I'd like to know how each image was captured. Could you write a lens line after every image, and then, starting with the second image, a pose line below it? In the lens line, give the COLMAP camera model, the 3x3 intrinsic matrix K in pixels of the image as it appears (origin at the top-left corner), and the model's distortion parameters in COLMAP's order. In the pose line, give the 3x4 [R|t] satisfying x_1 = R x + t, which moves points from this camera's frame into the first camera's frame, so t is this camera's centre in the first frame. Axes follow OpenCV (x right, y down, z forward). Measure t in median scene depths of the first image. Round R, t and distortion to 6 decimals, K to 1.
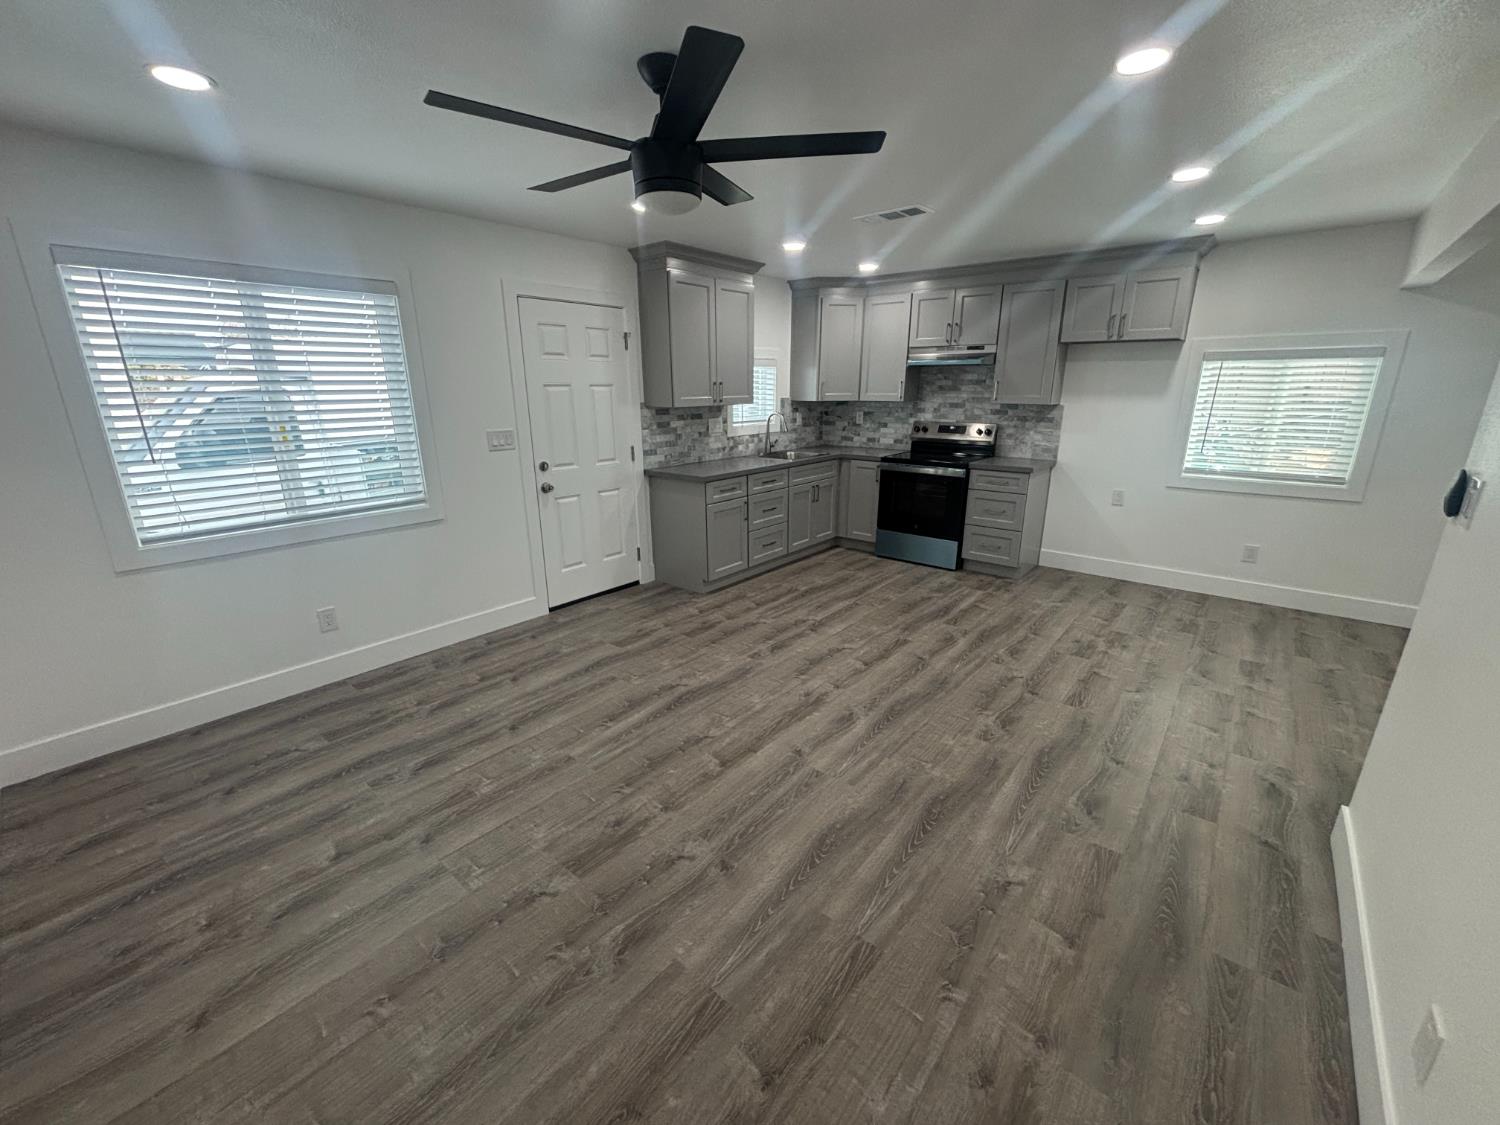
lens RADIAL K [[602.7, 0, 739.2], [0, 602.7, 556.4], [0, 0, 1]] dist [-0.004816, 0.002471]
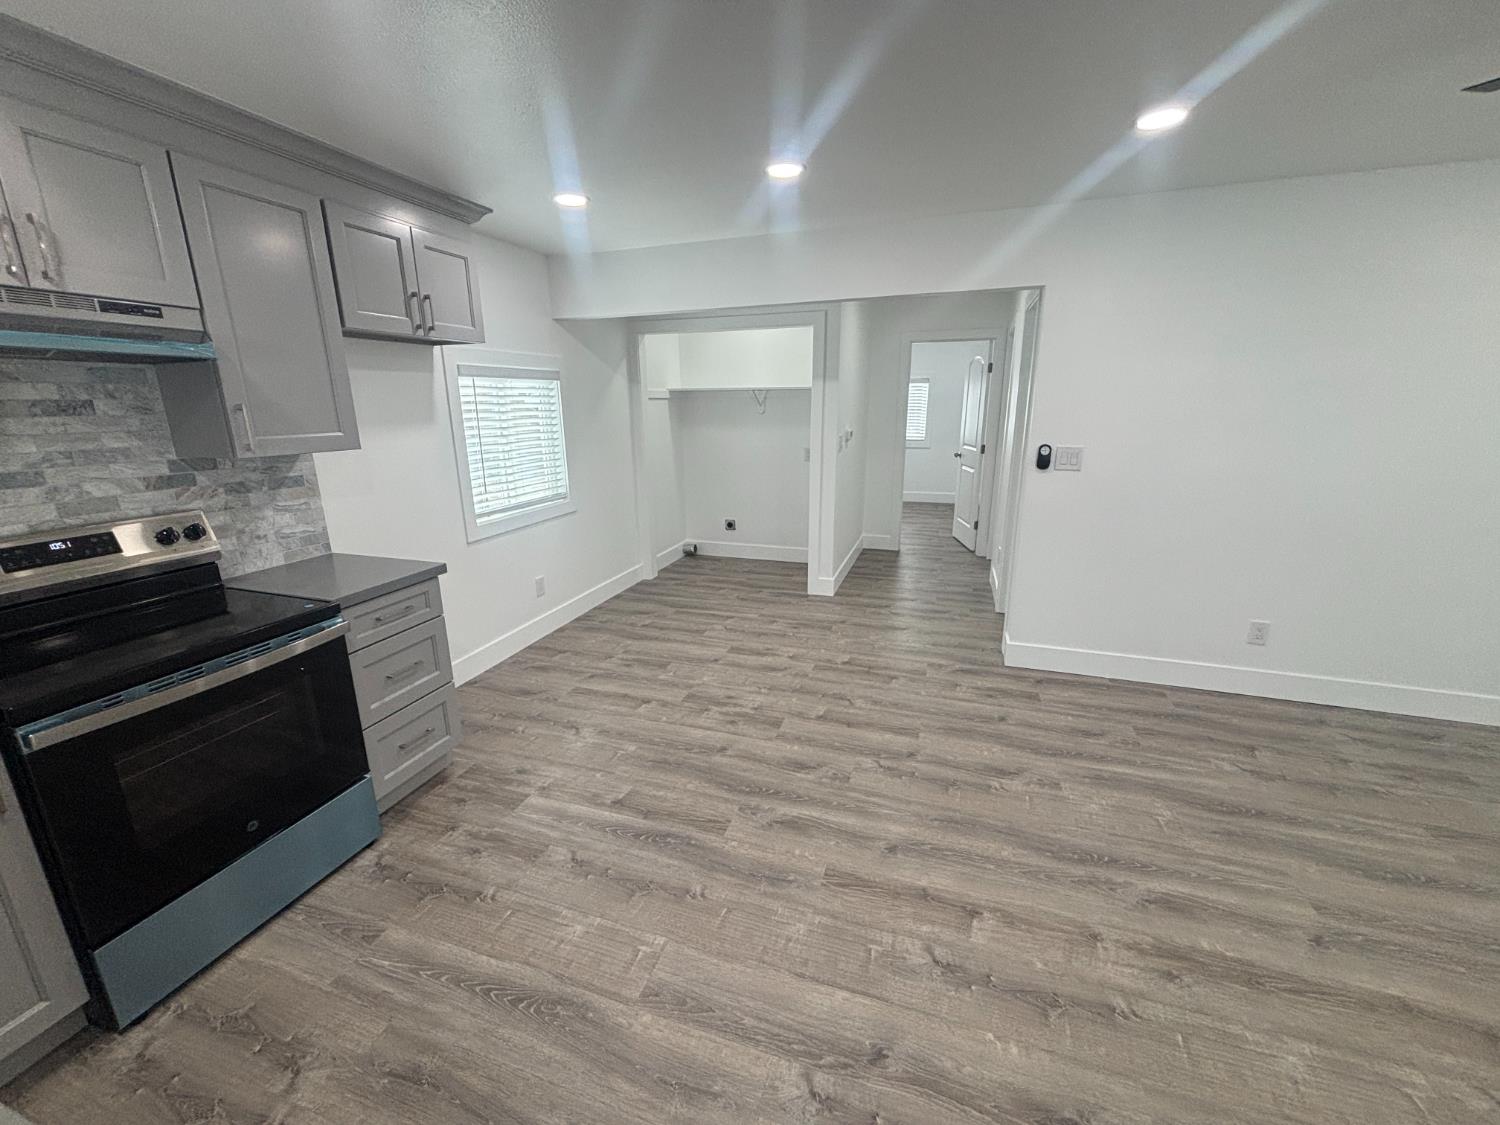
lens RADIAL K [[602.7, 0, 757.7], [0, 602.7, 554.4], [0, 0, 1]] dist [-0.004816, 0.002471]
pose [[-0.378302, -0.225939, 0.897686, -0.102660], [0.263744, 0.903253, 0.338487, -0.275753], [-0.887314, 0.364810, -0.282112, 0.947031]]
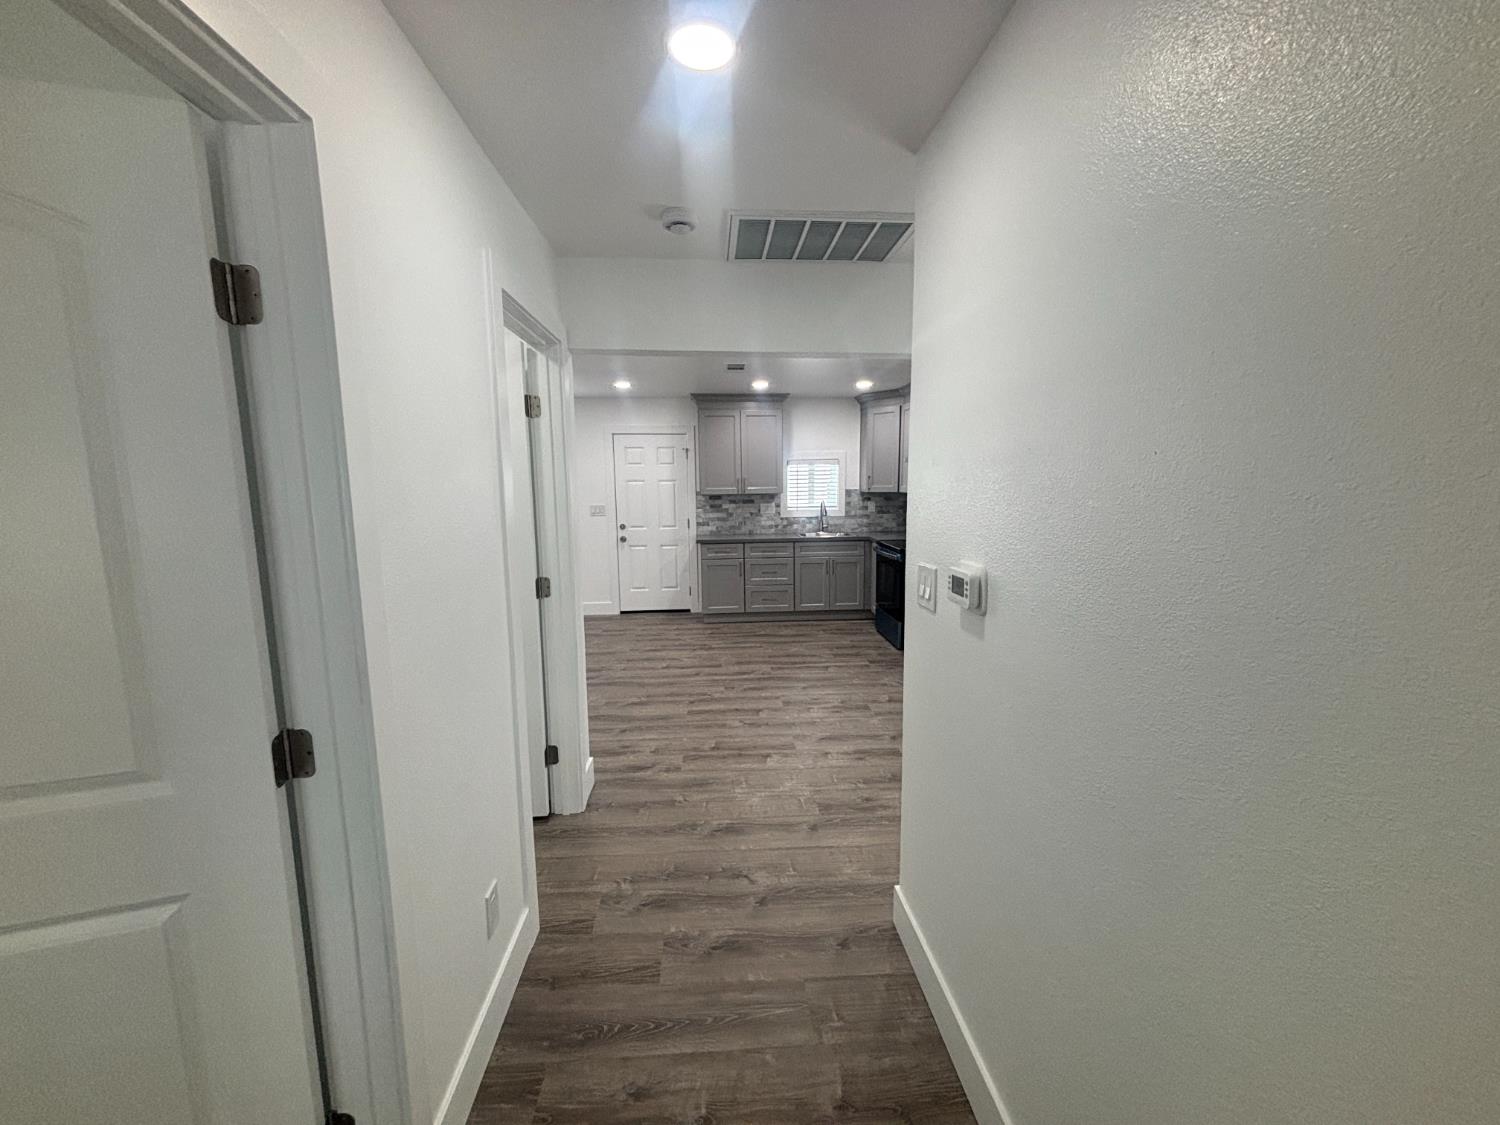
lens RADIAL K [[602.7, 0, 756.1], [0, 602.7, 562.7], [0, 0, 1]] dist [-0.004816, 0.002471]
pose [[0.700503, 0.095393, -0.707246, 1.077309], [-0.187184, 0.980889, -0.053097, -0.026082], [0.688664, 0.169580, 0.704971, 0.062419]]
